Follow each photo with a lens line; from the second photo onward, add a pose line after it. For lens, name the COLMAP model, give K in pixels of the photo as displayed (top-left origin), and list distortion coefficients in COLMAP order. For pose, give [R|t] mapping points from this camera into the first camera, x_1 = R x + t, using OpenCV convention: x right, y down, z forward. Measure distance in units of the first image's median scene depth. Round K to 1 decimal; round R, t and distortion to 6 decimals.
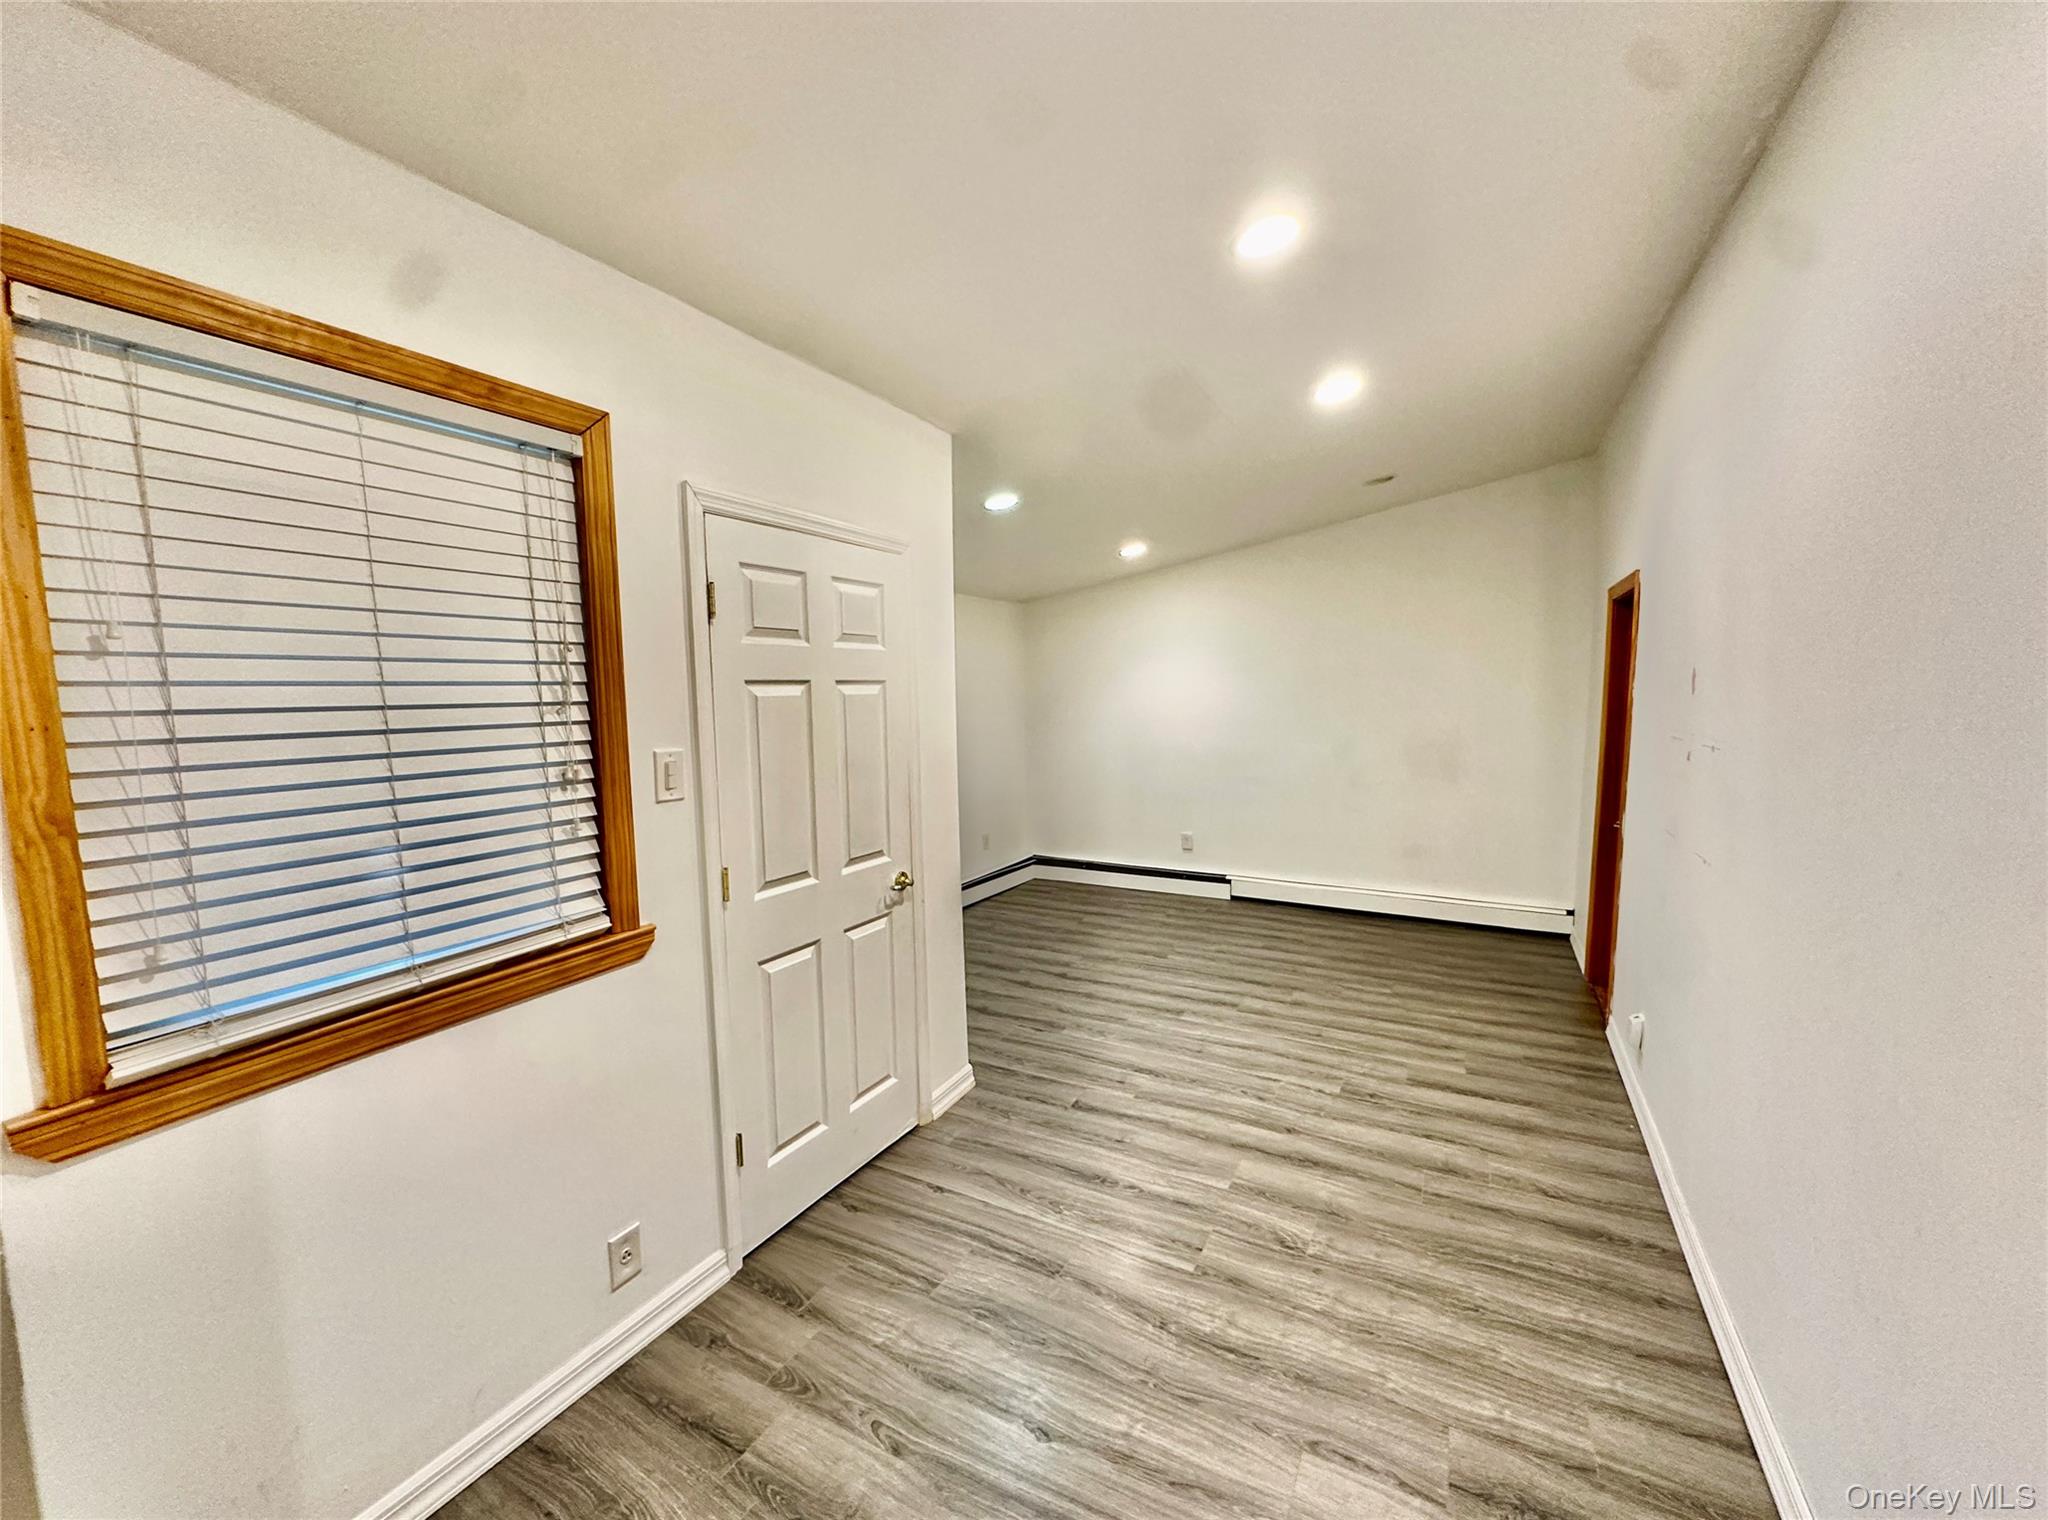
lens RADIAL K [[801.8, 0, 1026.1], [0, 801.8, 769.4], [0, 0, 1]] dist [0.000008, 0.000044]
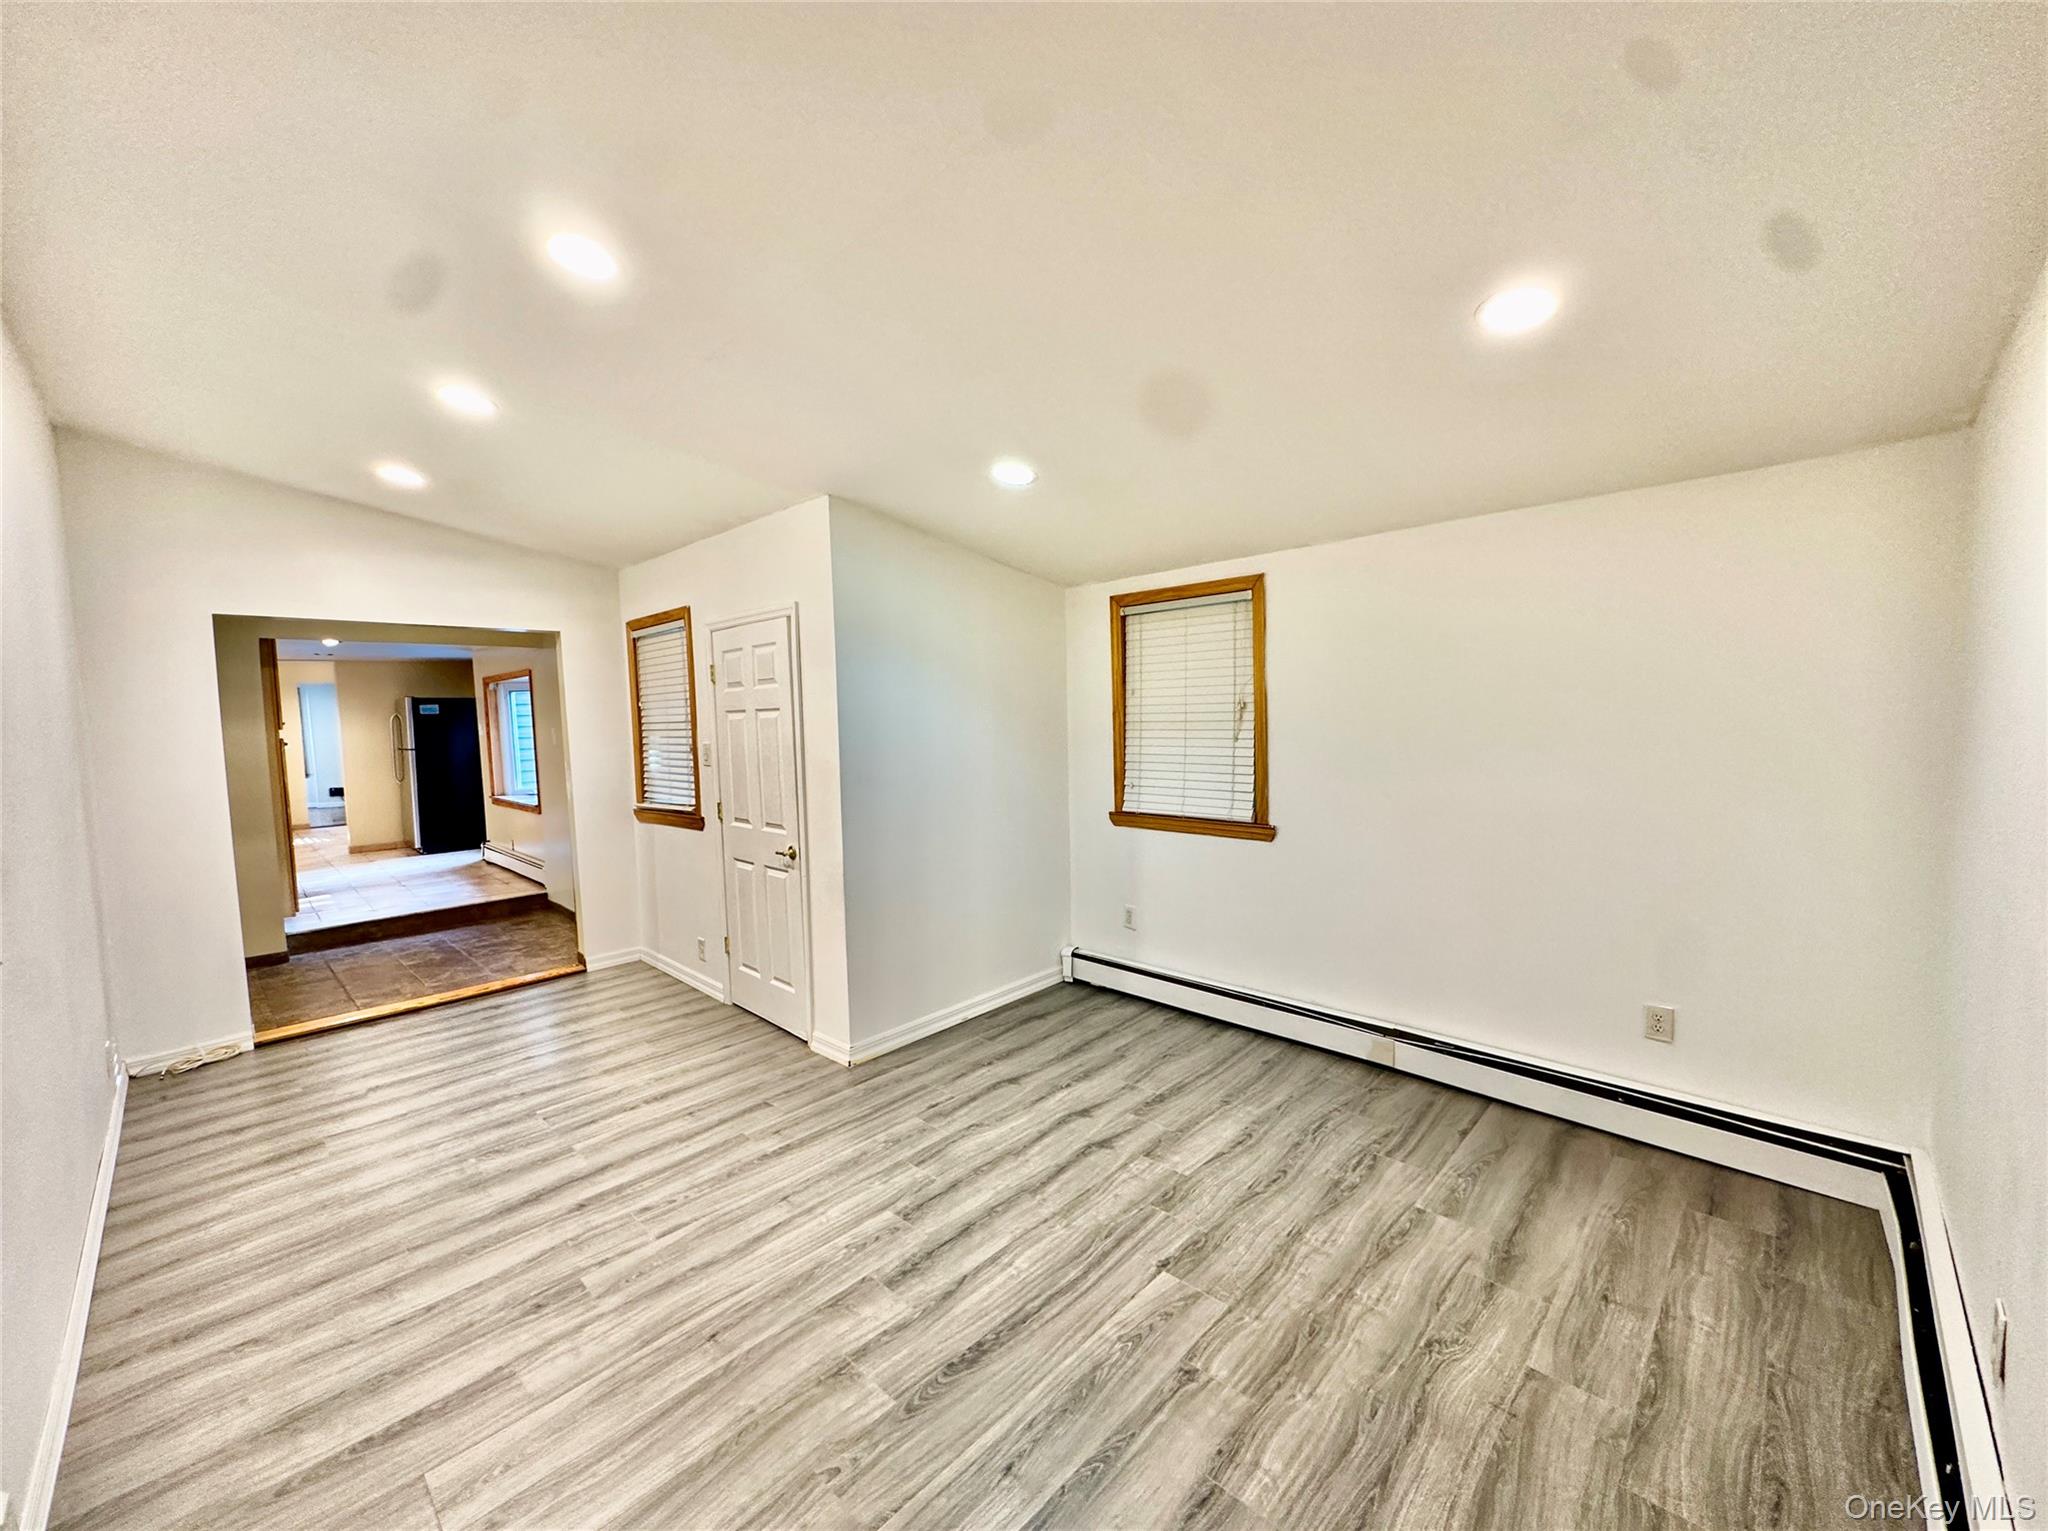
lens RADIAL K [[814.5, 0, 1024.0], [0, 814.5, 765.5], [0, 0, 1]] dist [0.000544, 0.000382]
pose [[-0.262123, 0.083003, -0.961458, 1.011922], [-0.065336, 0.992482, 0.103494, -0.169756], [0.962820, 0.089946, -0.254729, 1.623094]]
